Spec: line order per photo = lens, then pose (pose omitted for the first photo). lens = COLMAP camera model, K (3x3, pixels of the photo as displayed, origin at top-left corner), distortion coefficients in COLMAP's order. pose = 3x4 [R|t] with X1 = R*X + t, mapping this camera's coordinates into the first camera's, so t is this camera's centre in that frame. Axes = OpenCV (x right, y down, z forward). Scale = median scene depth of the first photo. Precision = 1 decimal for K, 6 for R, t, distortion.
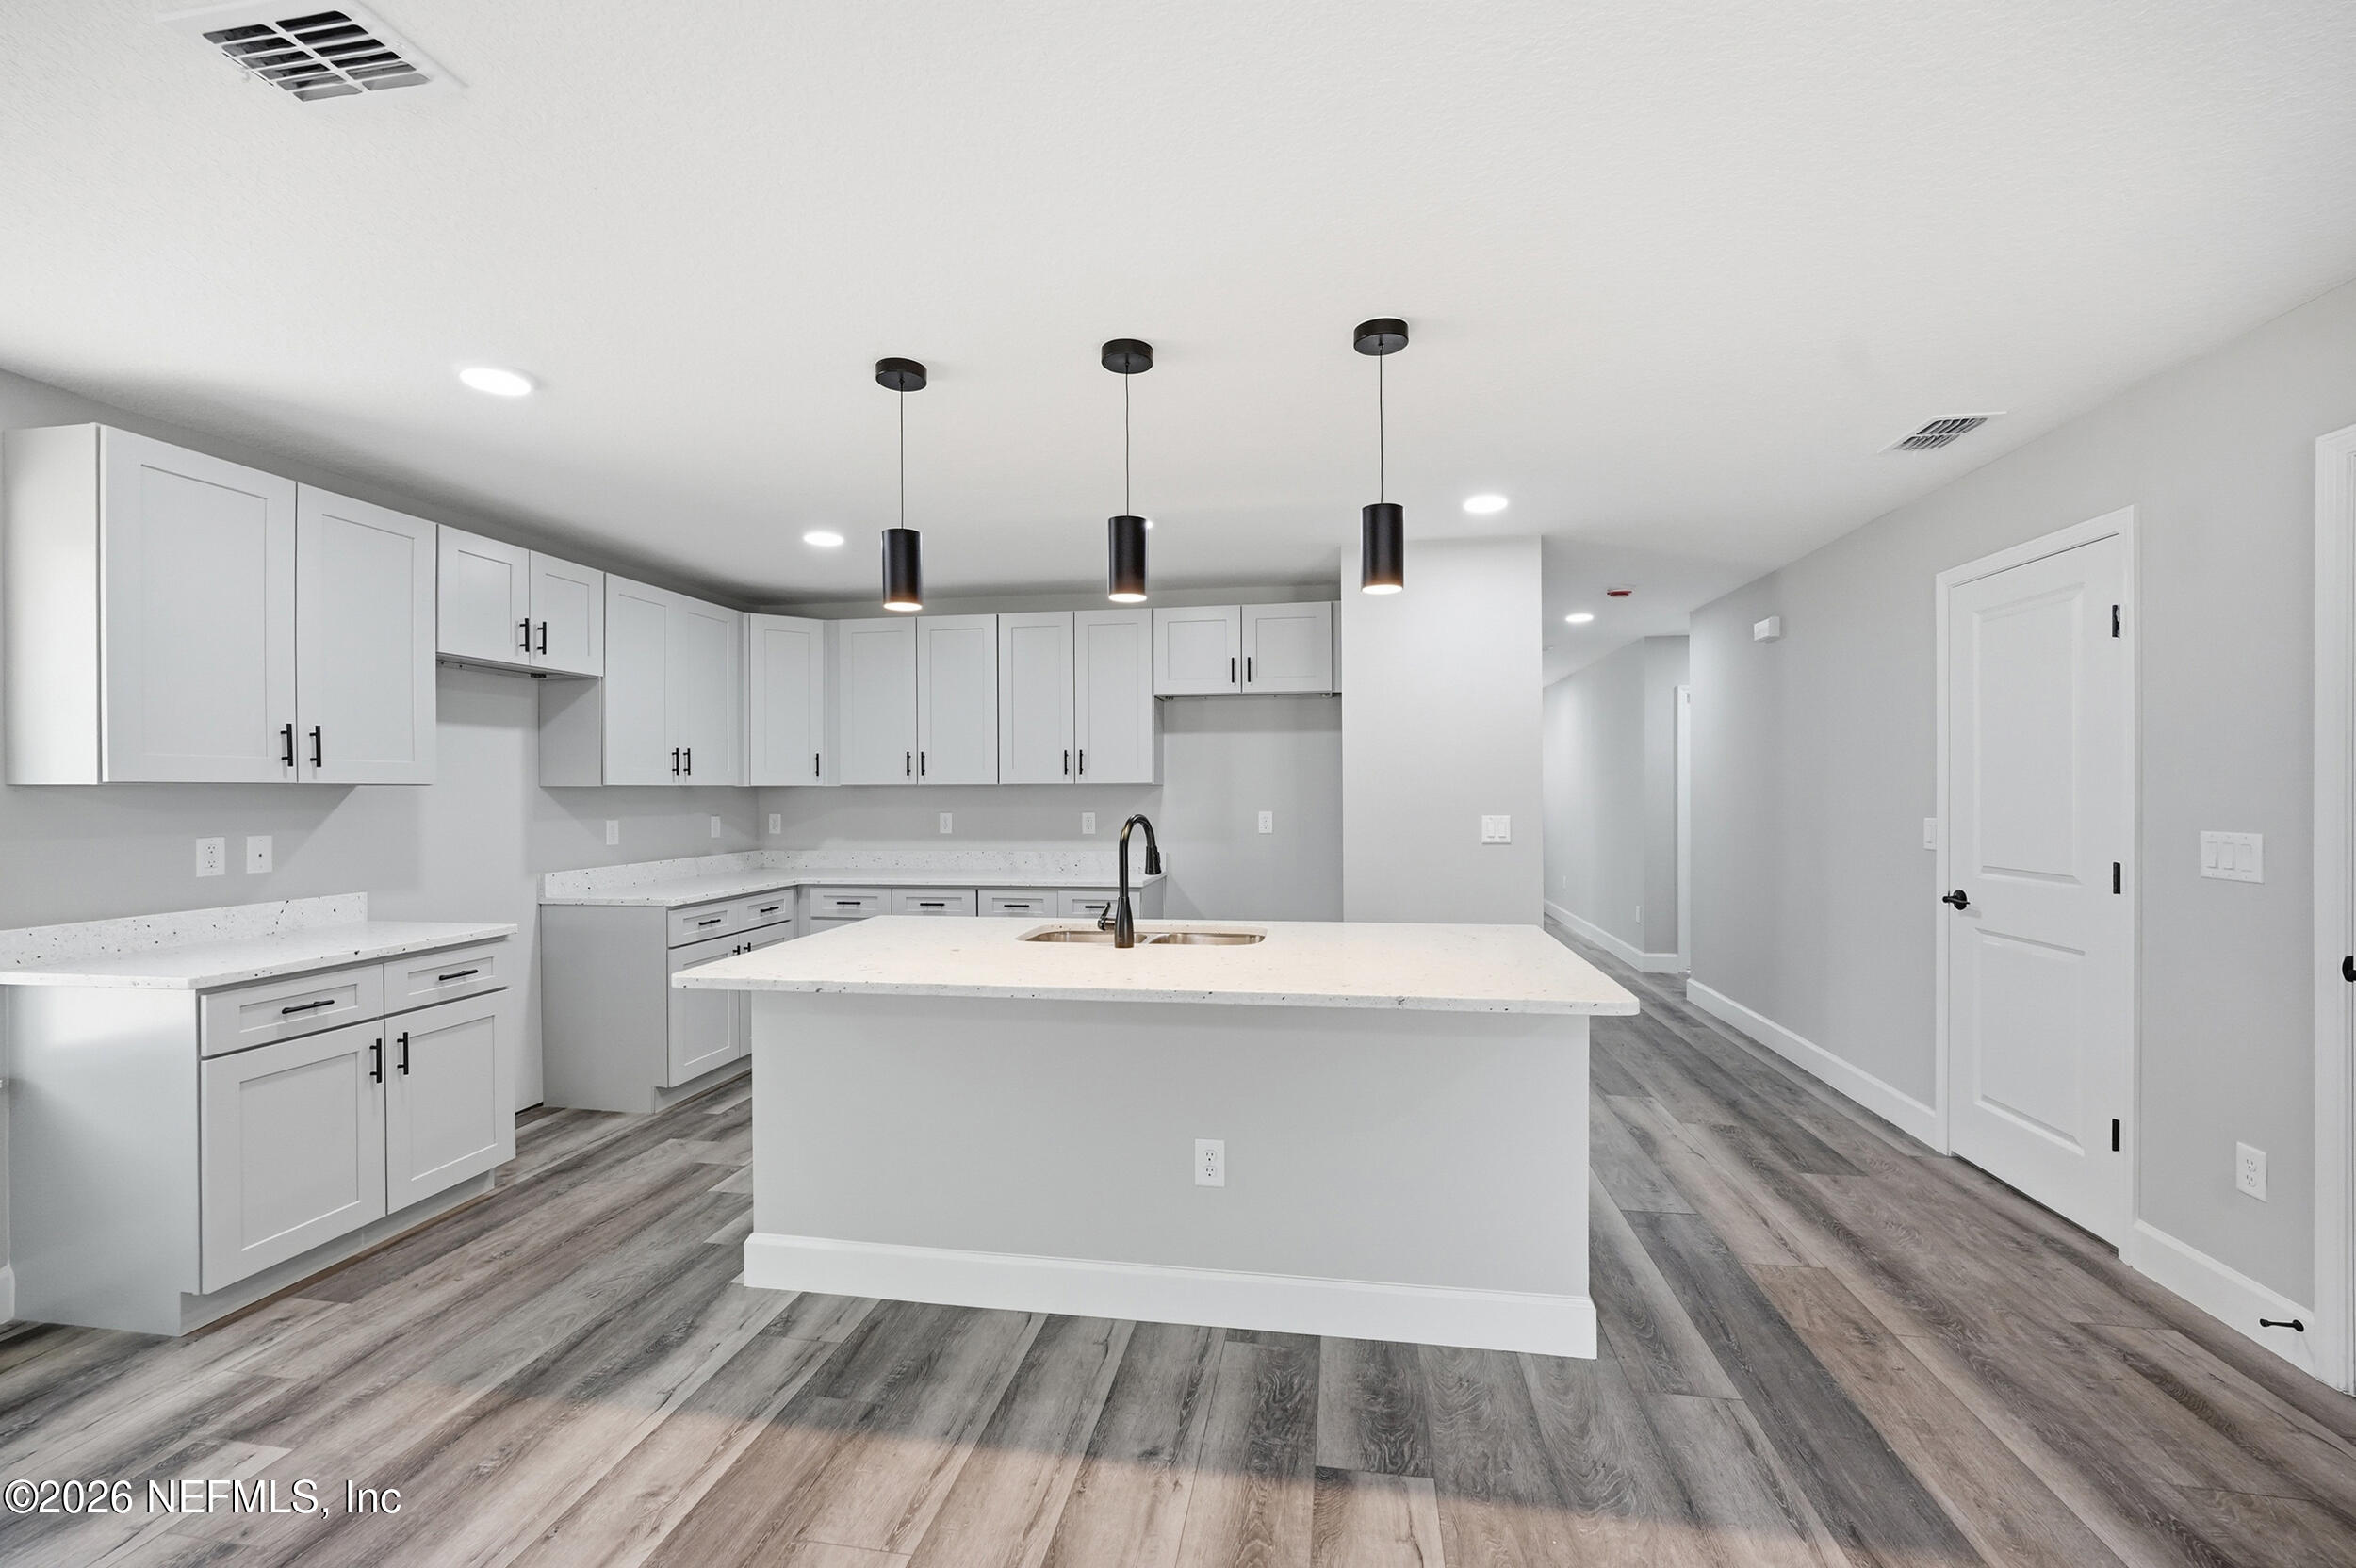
lens RADIAL K [[960.5, 0, 1182.4], [0, 960.5, 787.5], [0, 0, 1]] dist [-0.006175, 0.000006]
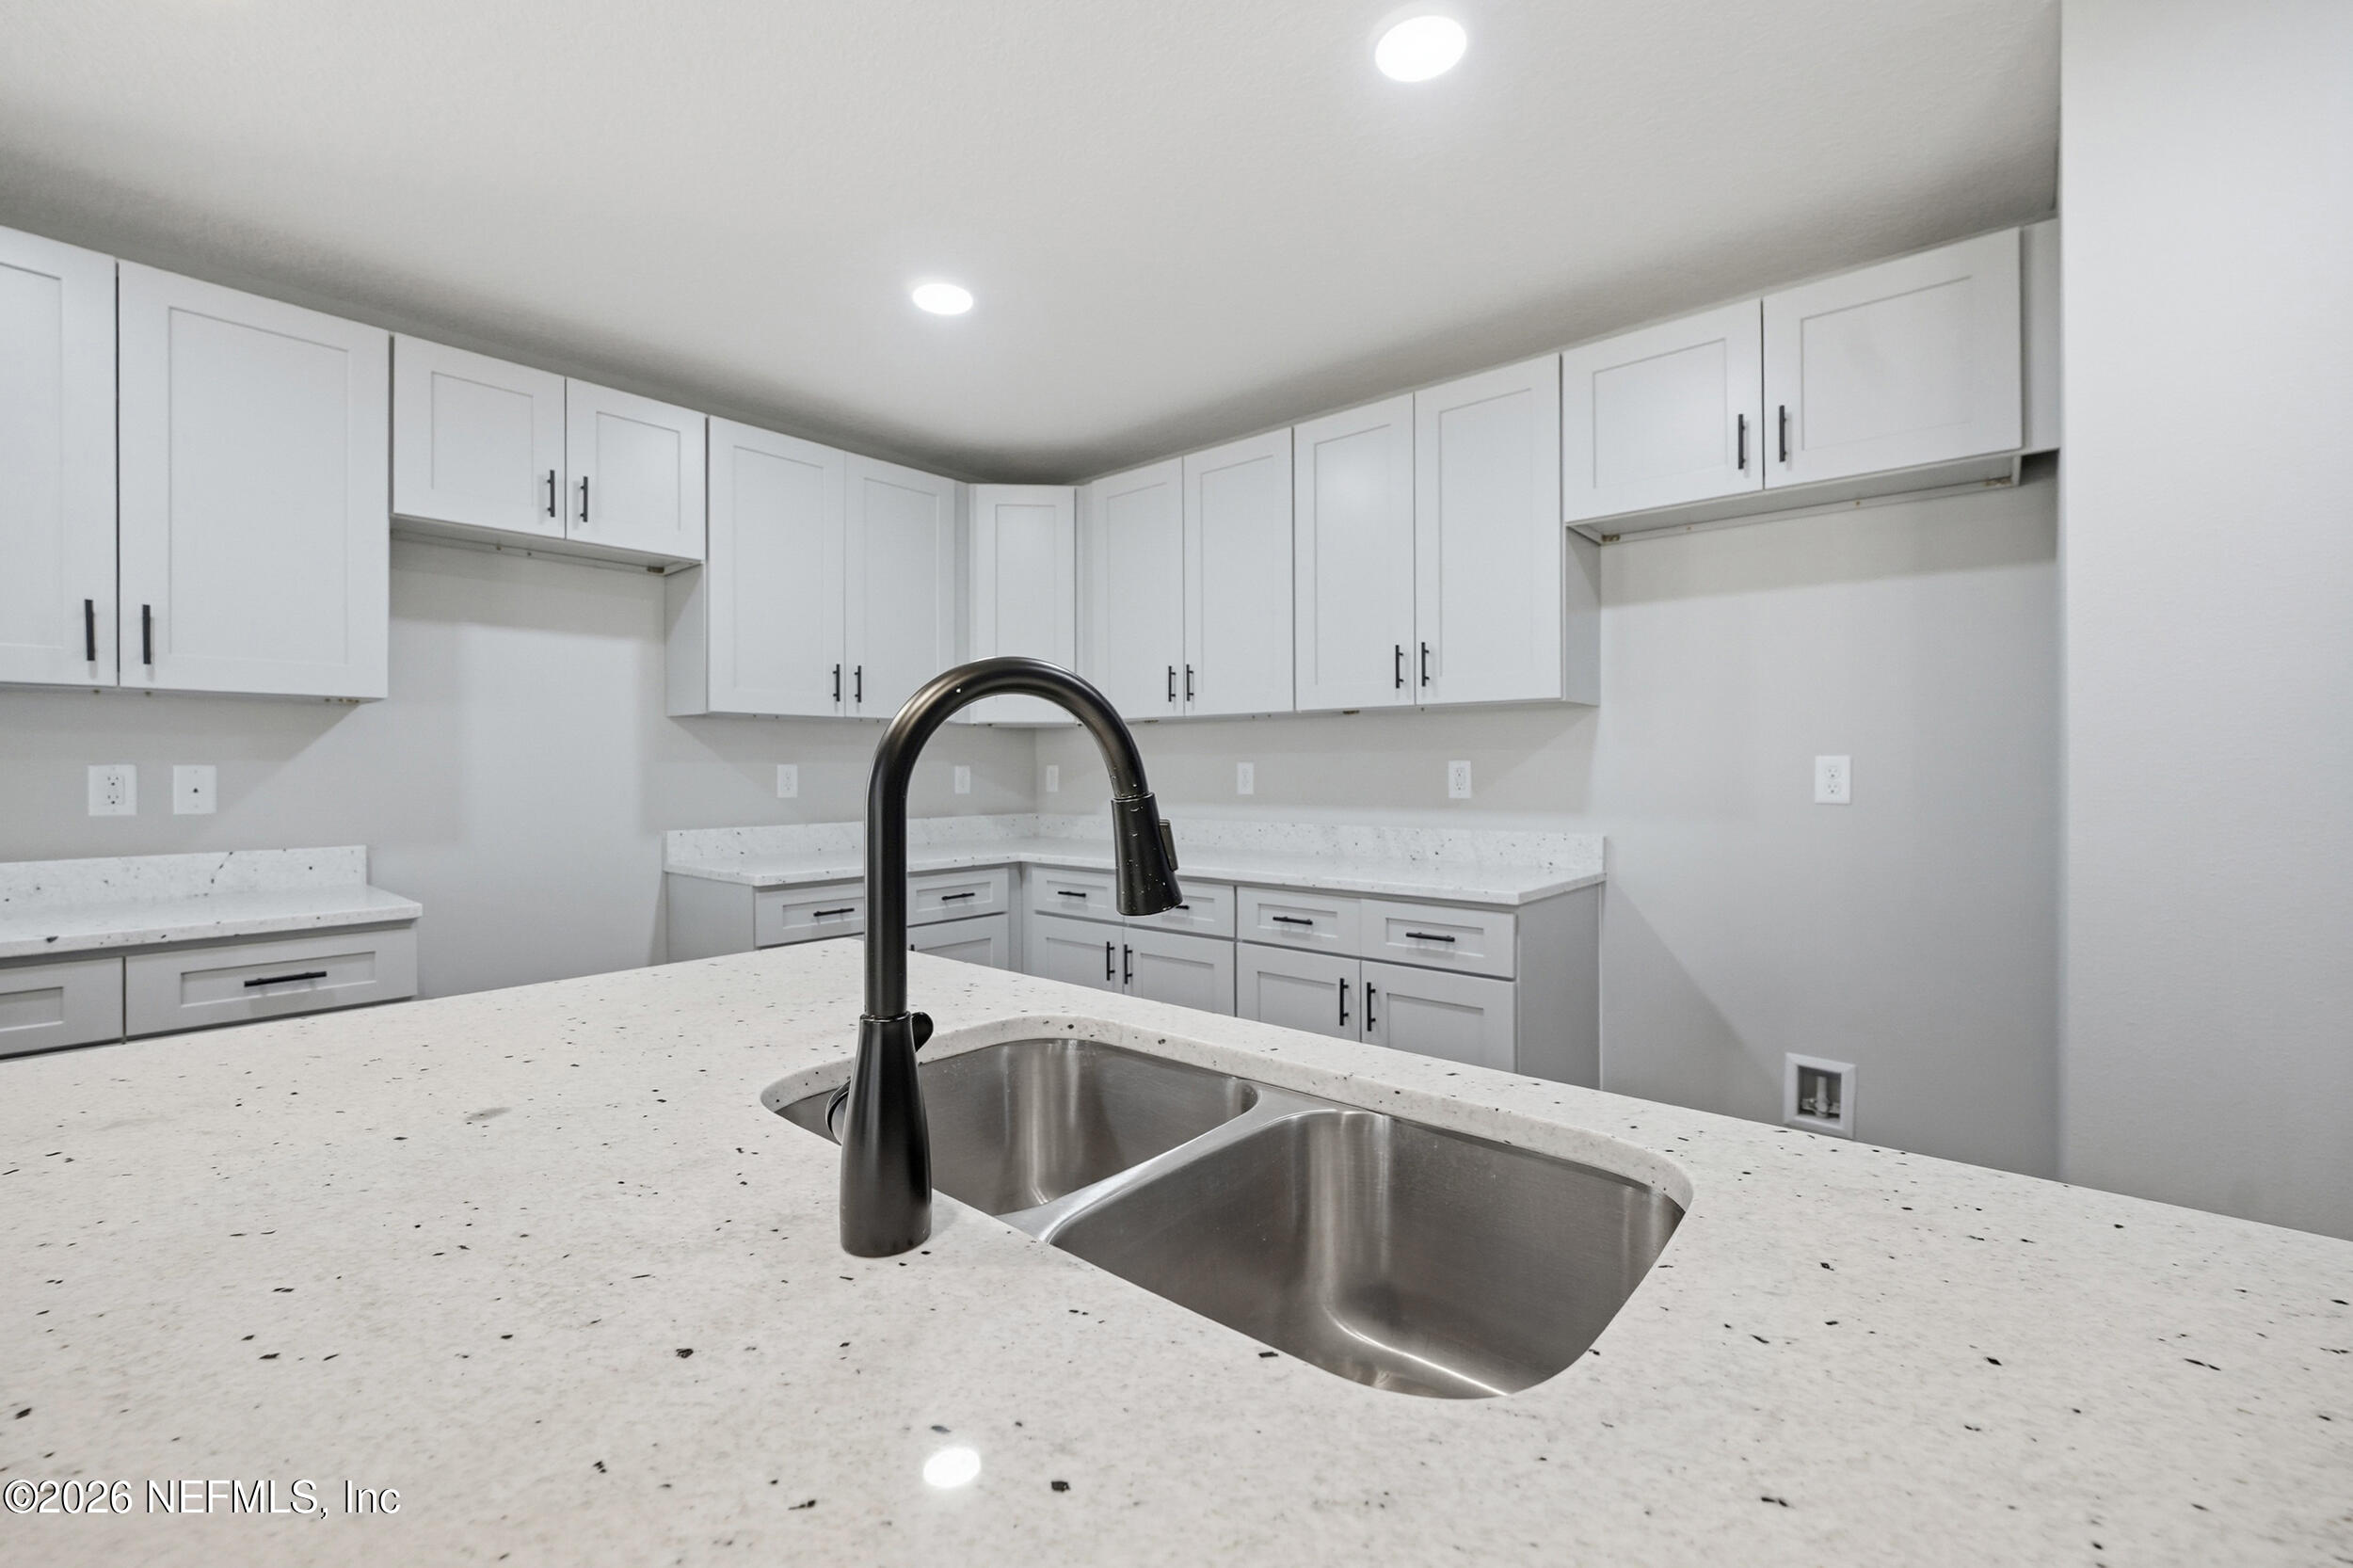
lens RADIAL K [[975.0, 0, 1176.5], [0, 975.0, 773.2], [0, 0, 1]] dist [-0.011371, 0.001708]
pose [[0.854778, 0.004914, -0.518970, 0.071726], [0.000164, 0.999953, 0.009739, 0.034801], [0.518994, -0.008410, 0.854737, 0.528179]]
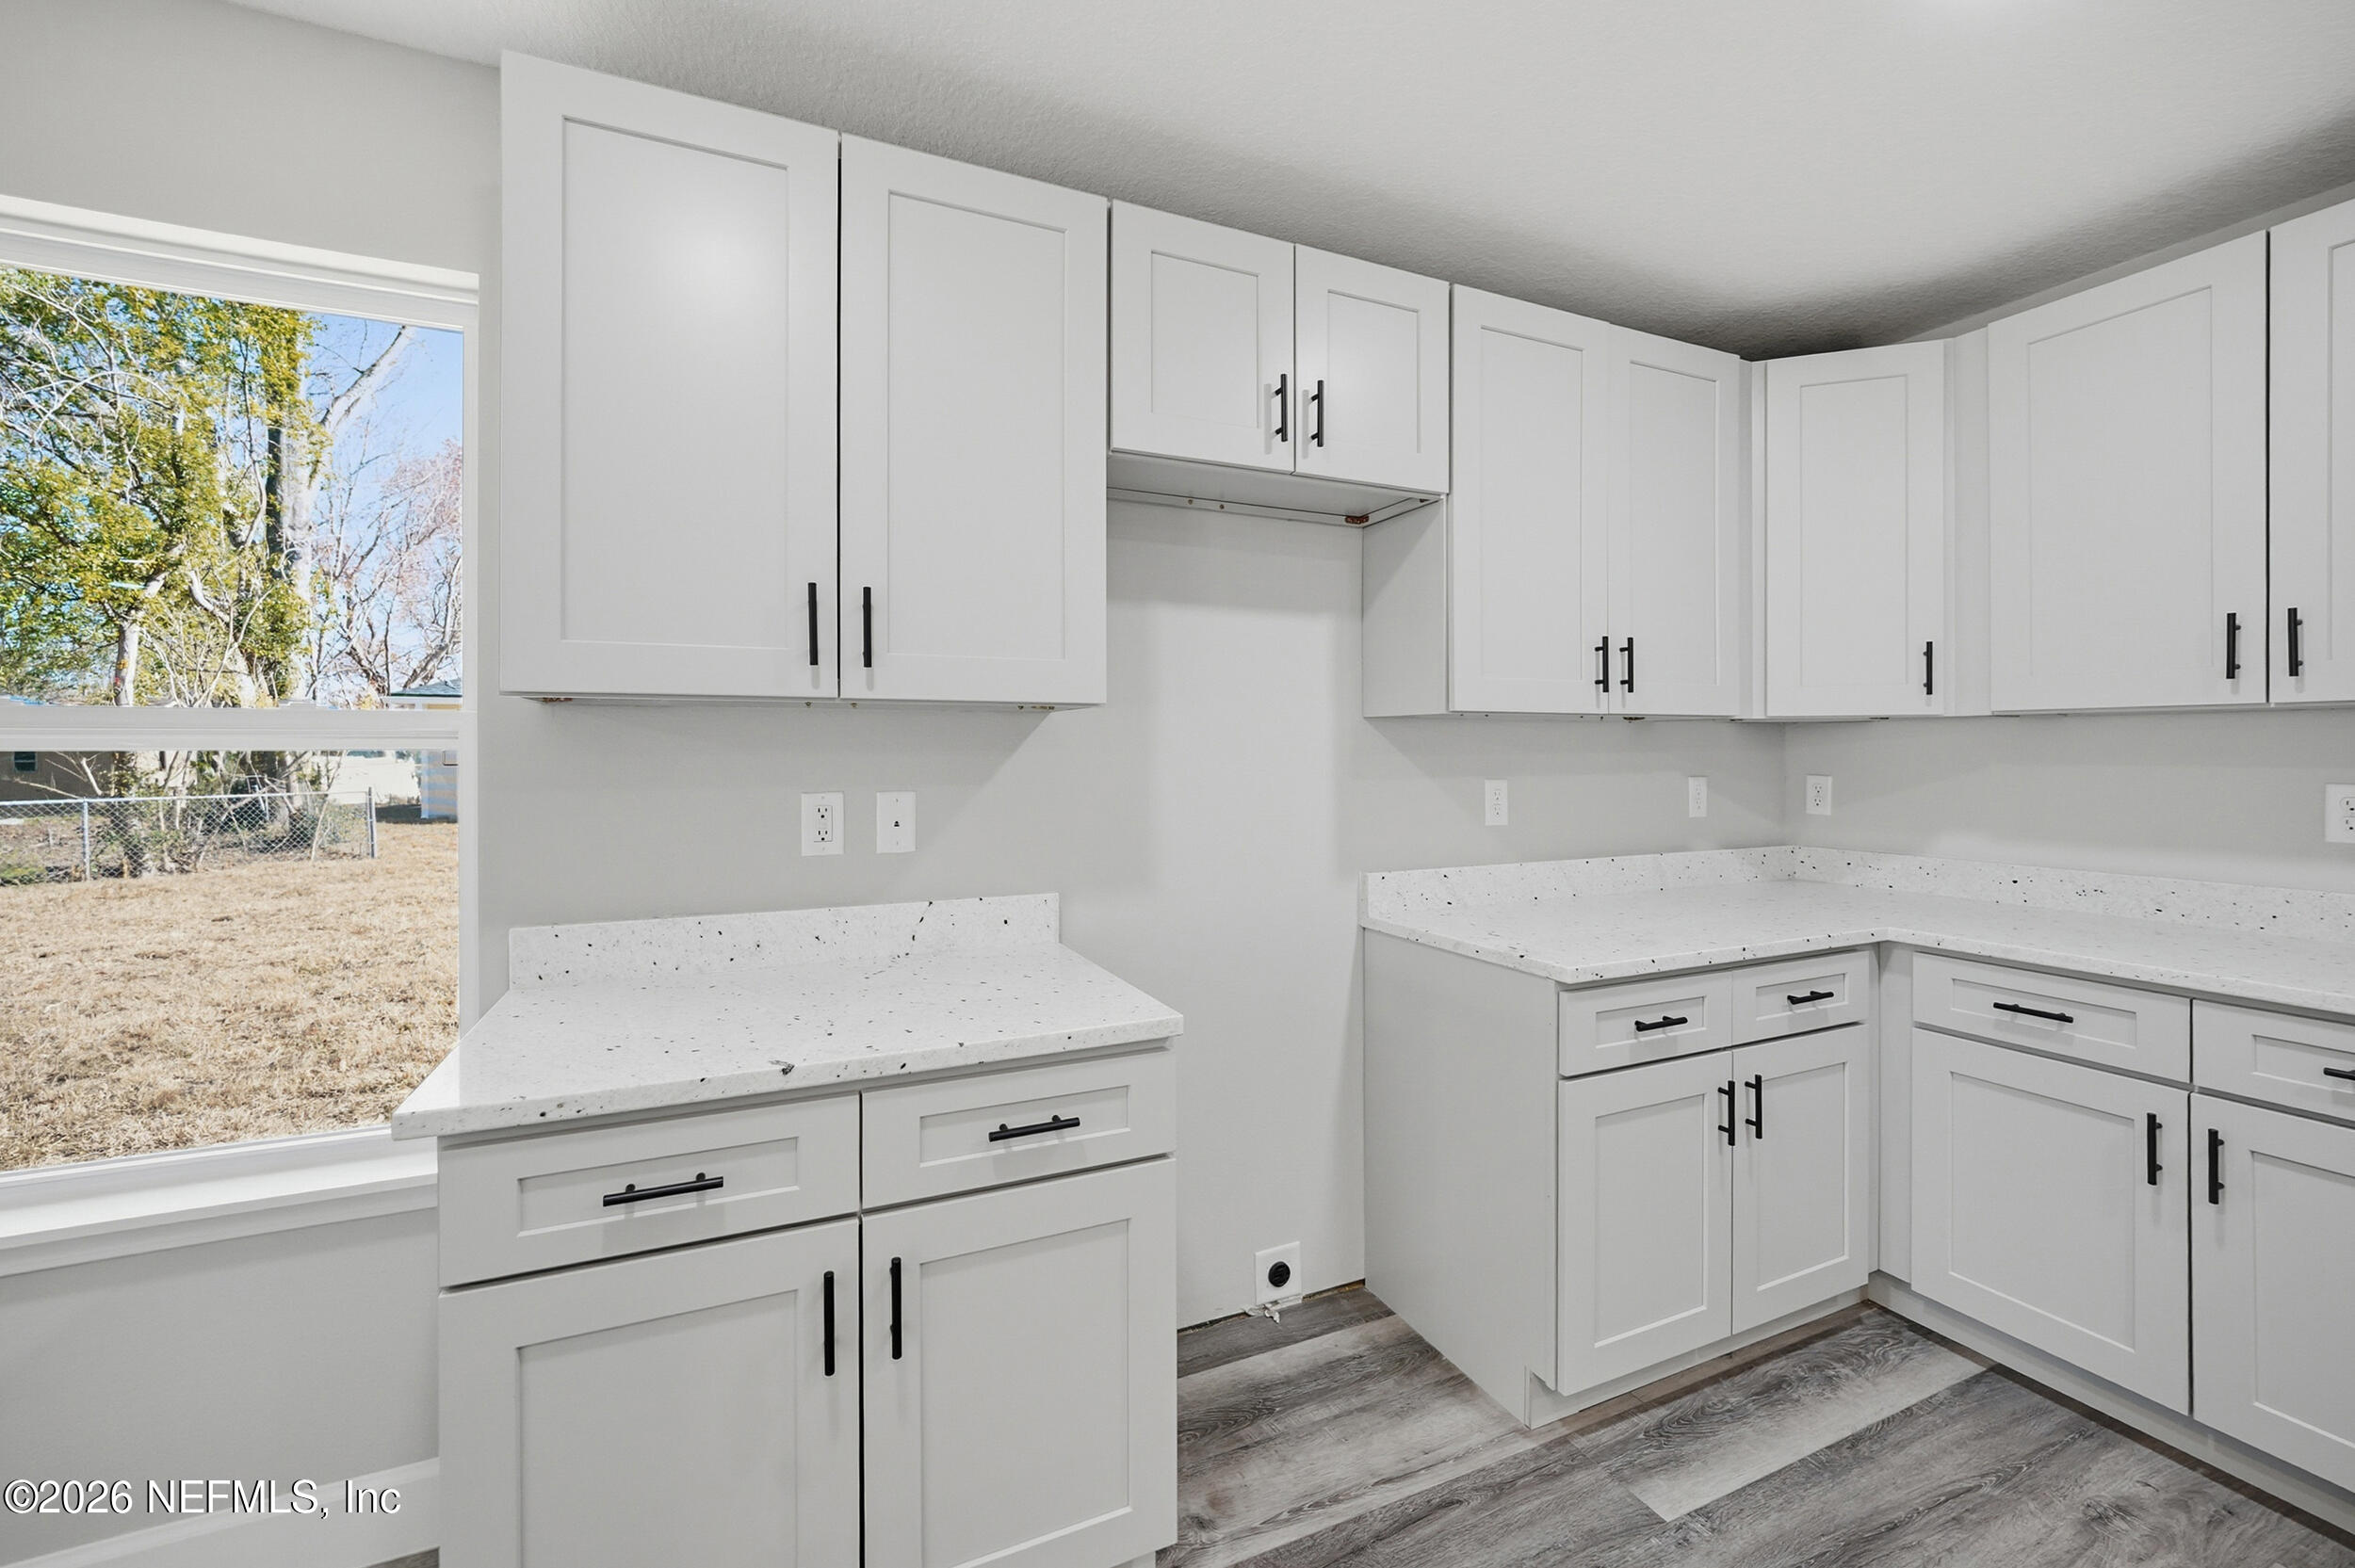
lens RADIAL K [[975.7, 0, 1170.2], [0, 975.7, 755.1], [0, 0, 1]] dist [-0.011371, 0.001708]
pose [[0.554326, 0.007369, -0.832267, -0.247278], [0.000876, 0.999955, 0.009437, 0.014798], [0.832299, -0.005960, 0.554295, 0.564719]]
